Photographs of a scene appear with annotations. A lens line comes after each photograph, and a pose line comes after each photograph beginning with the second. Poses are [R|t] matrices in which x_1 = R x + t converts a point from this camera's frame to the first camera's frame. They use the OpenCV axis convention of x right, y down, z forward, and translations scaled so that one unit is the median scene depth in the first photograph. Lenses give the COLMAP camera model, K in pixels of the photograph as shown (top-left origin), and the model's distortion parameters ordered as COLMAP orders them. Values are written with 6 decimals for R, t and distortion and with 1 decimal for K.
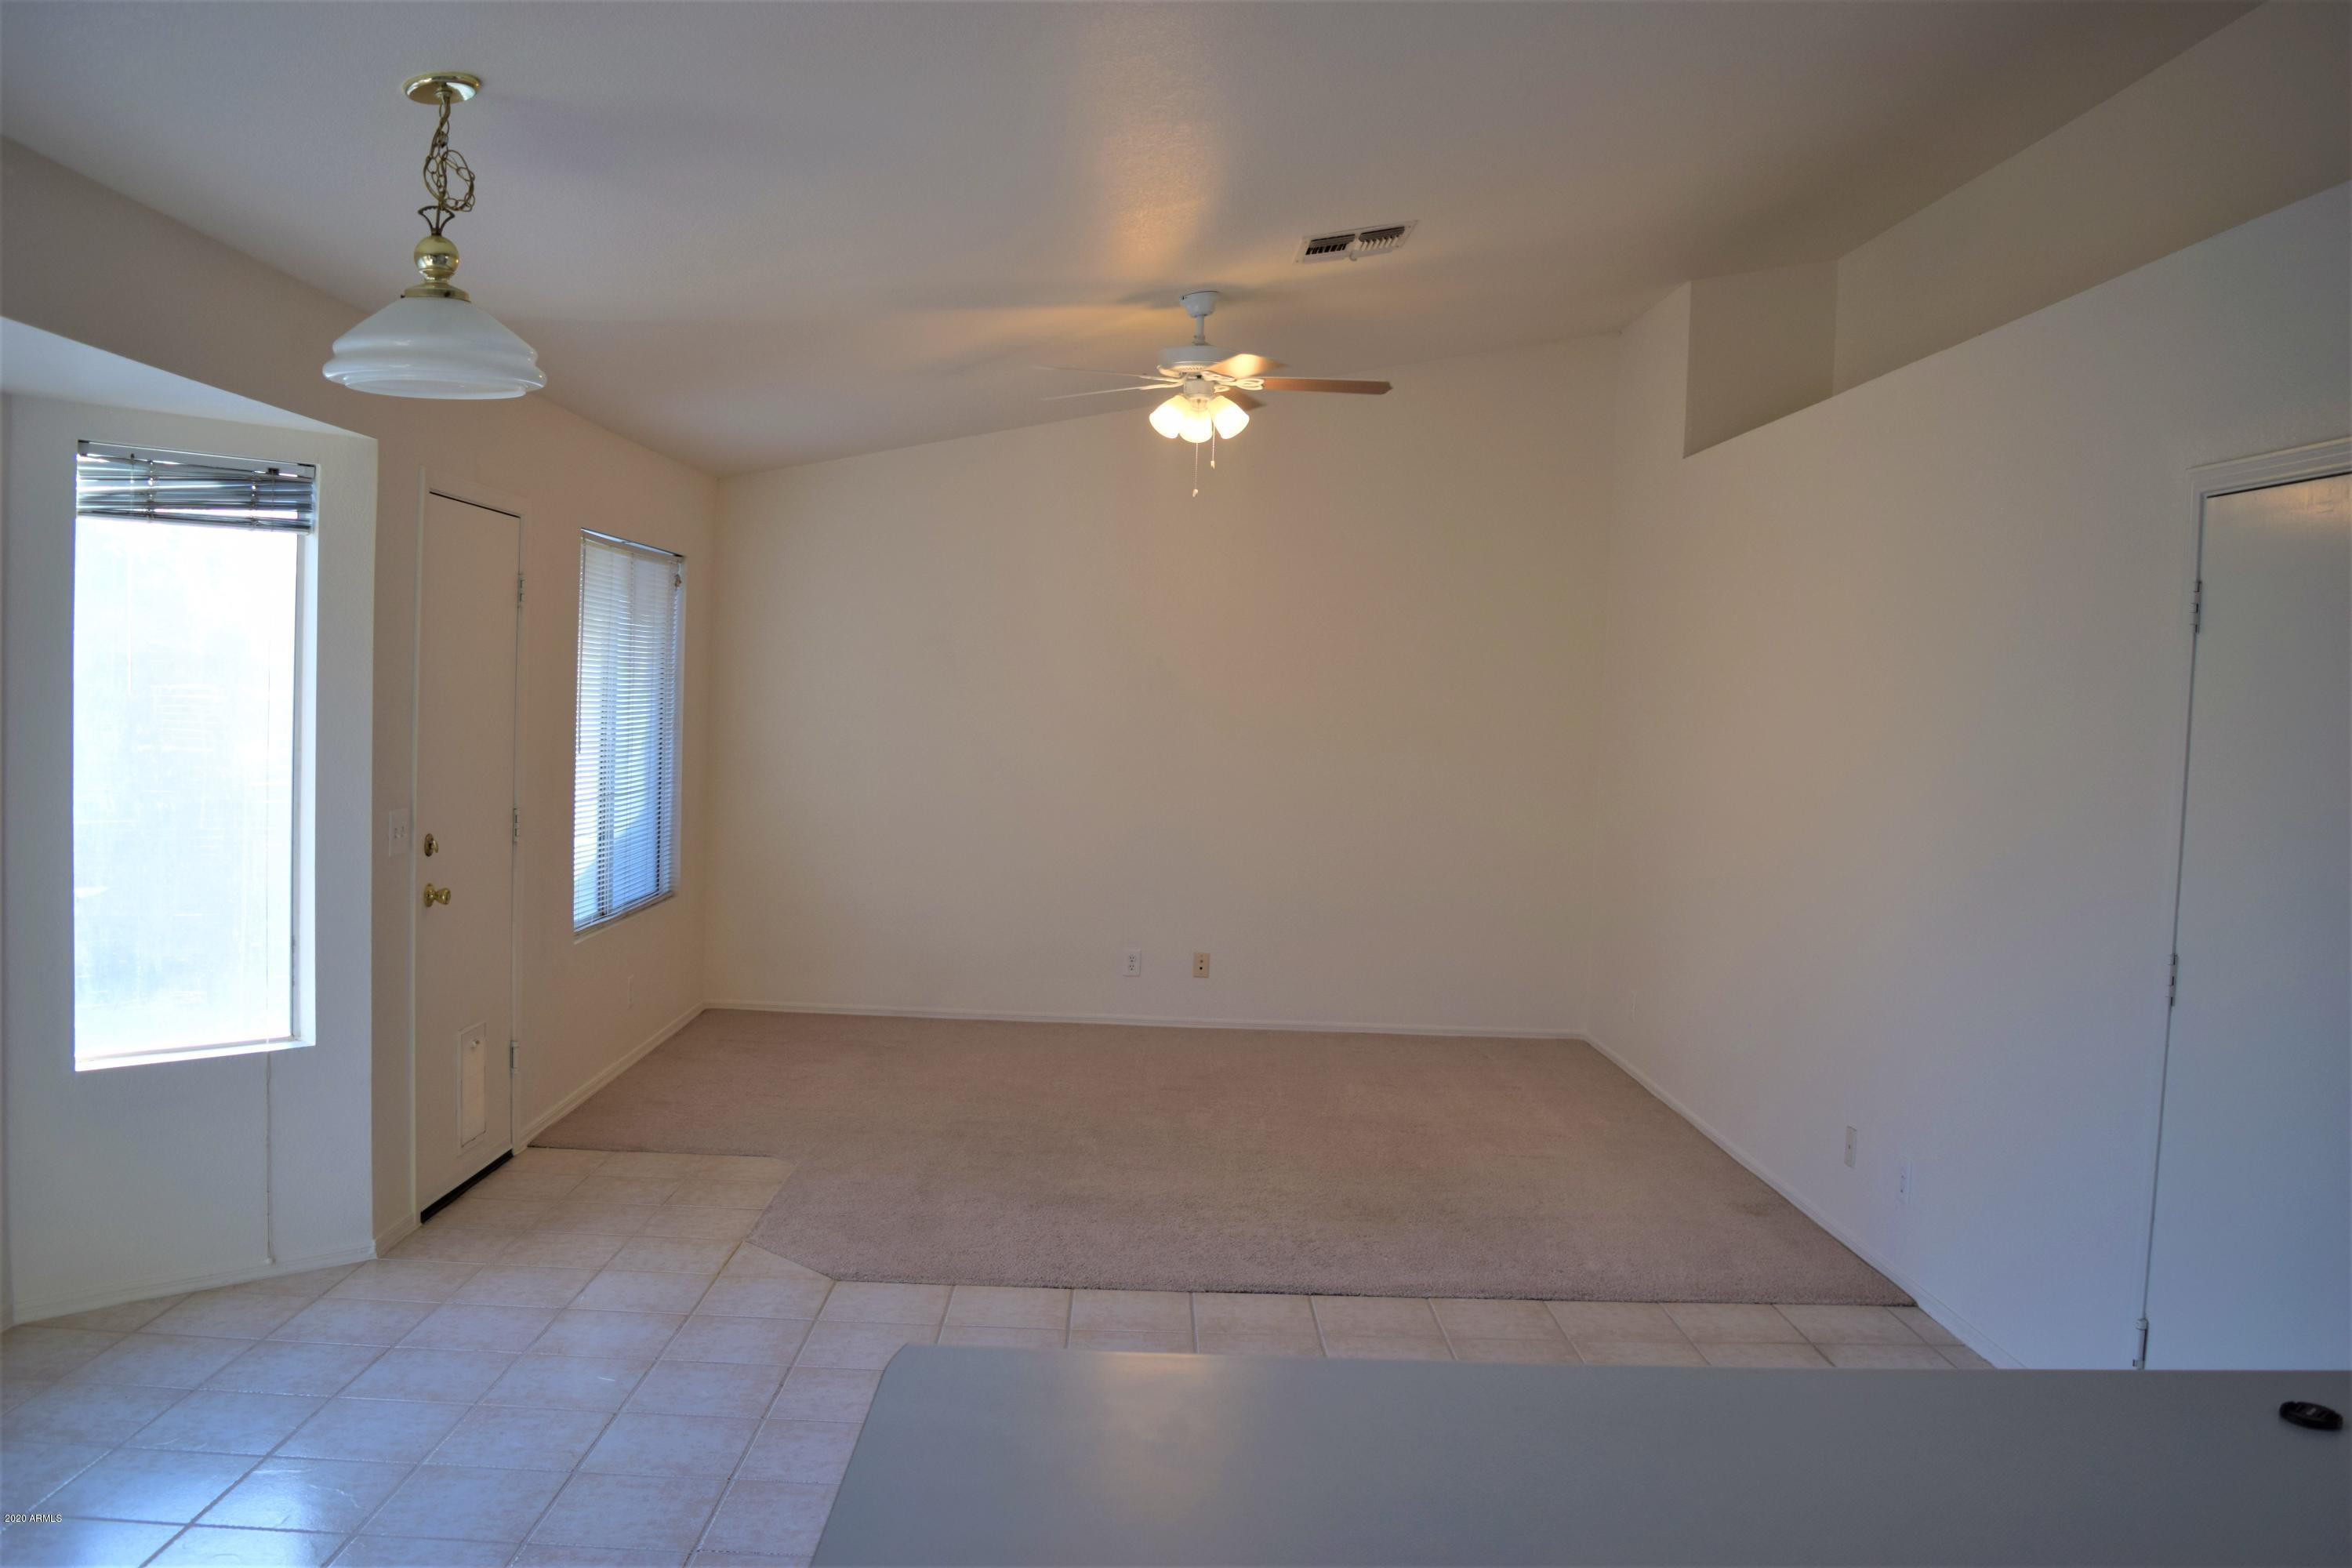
lens RADIAL K [[1838.0, 0, 1189.0], [0, 1838.0, 789.6], [0, 0, 1]] dist [-0.082612, 0.002121]
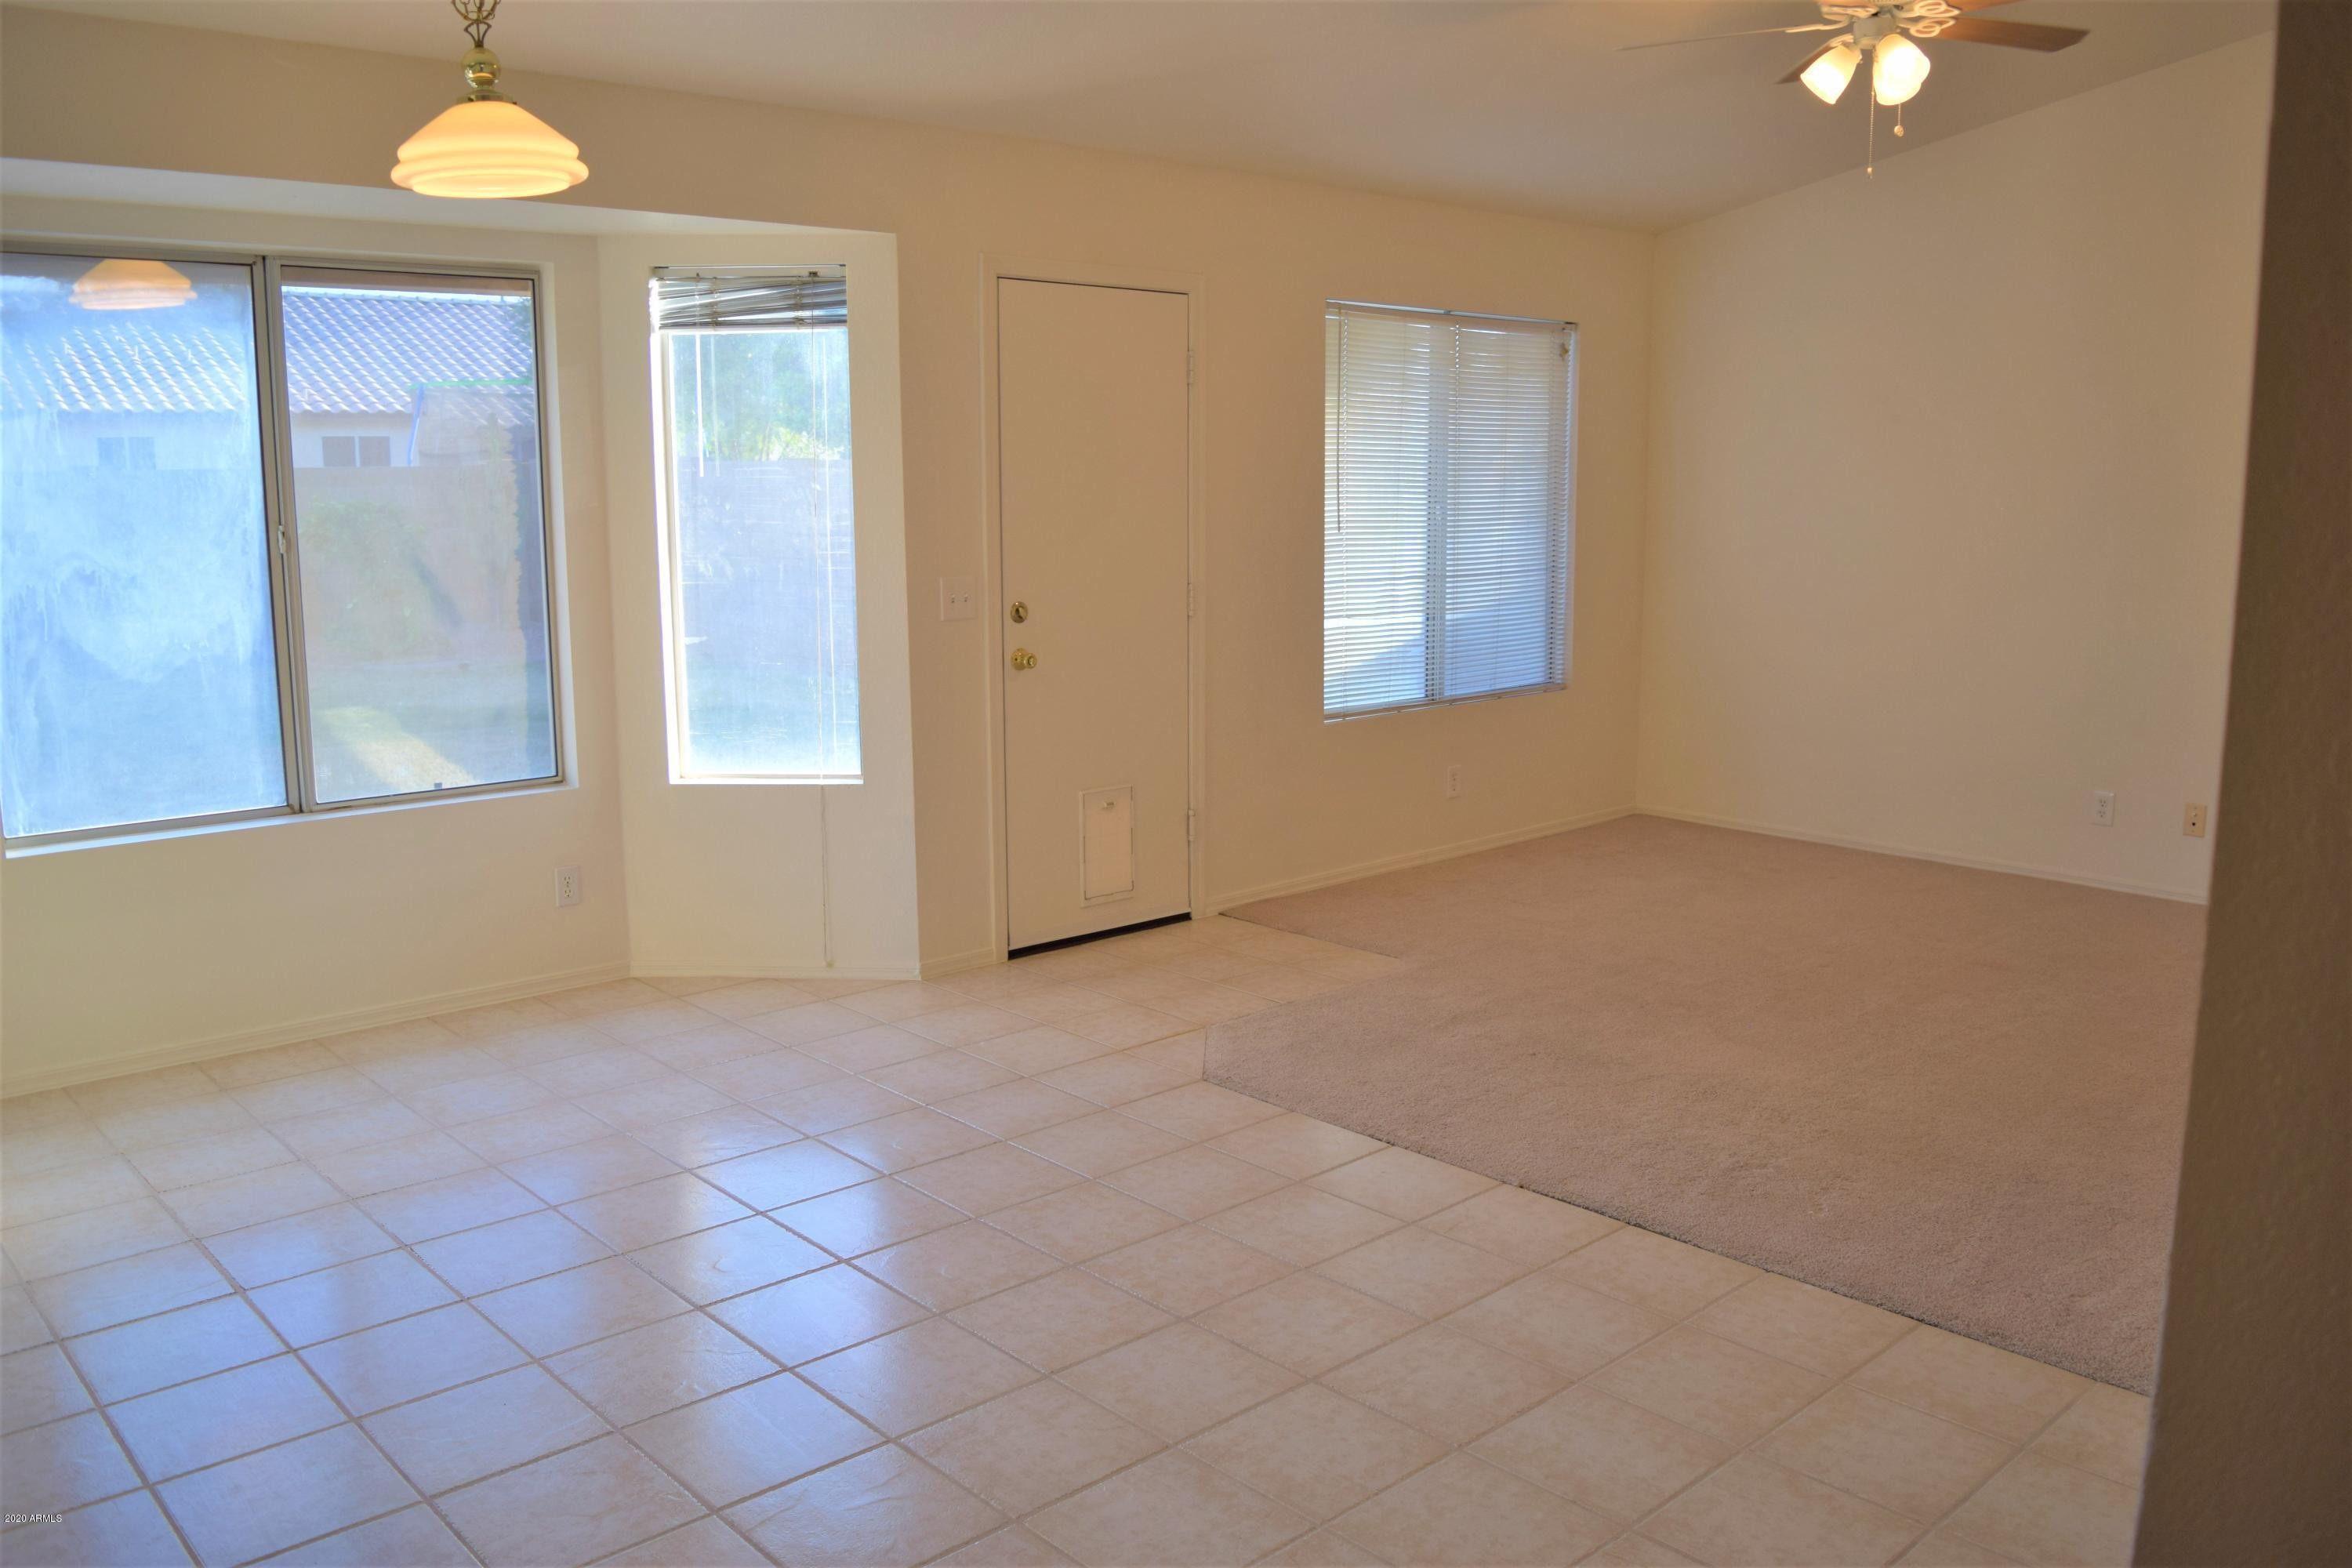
lens RADIAL K [[1838.0, 0, 1189.0], [0, 1838.0, 789.6], [0, 0, 1]] dist [-0.082612, 0.002121]
pose [[0.665572, 0.090049, -0.740881, 0.520124], [-0.013553, 0.993989, 0.108638, 0.017355], [0.746211, -0.062265, 0.662792, 0.392781]]
